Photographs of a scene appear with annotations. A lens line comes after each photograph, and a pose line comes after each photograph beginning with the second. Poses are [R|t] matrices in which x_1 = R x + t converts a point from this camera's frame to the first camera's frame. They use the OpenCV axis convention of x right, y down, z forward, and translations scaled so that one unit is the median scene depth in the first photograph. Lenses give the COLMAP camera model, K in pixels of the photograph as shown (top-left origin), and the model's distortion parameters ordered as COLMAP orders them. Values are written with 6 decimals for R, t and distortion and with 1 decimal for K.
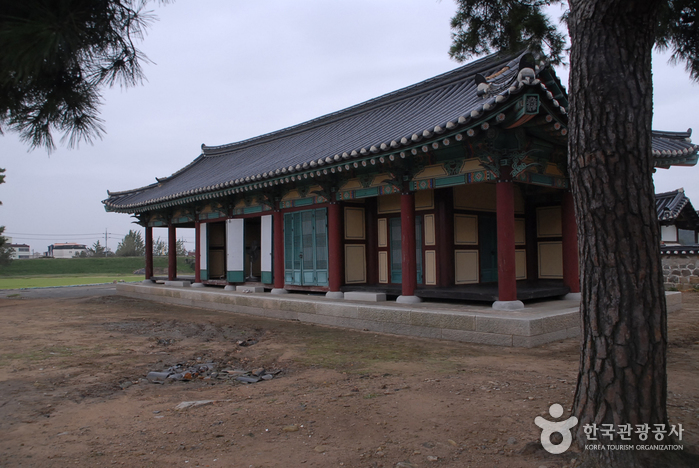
lens RADIAL K [[559.3, 0, 349.5], [0, 559.3, 234.0], [0, 0, 1]] dist [-0.132901, 0.012066]
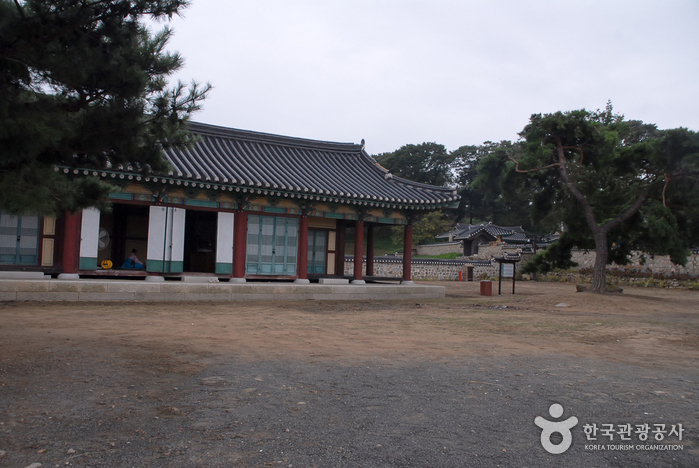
lens RADIAL K [[559.3, 0, 349.5], [0, 559.3, 234.0], [0, 0, 1]] dist [-0.132901, 0.012066]
pose [[0.080953, 0.070372, 0.994231, -1.323031], [-0.081729, 0.994614, -0.063744, 0.064700], [-0.993361, -0.076097, 0.086268, 0.710662]]
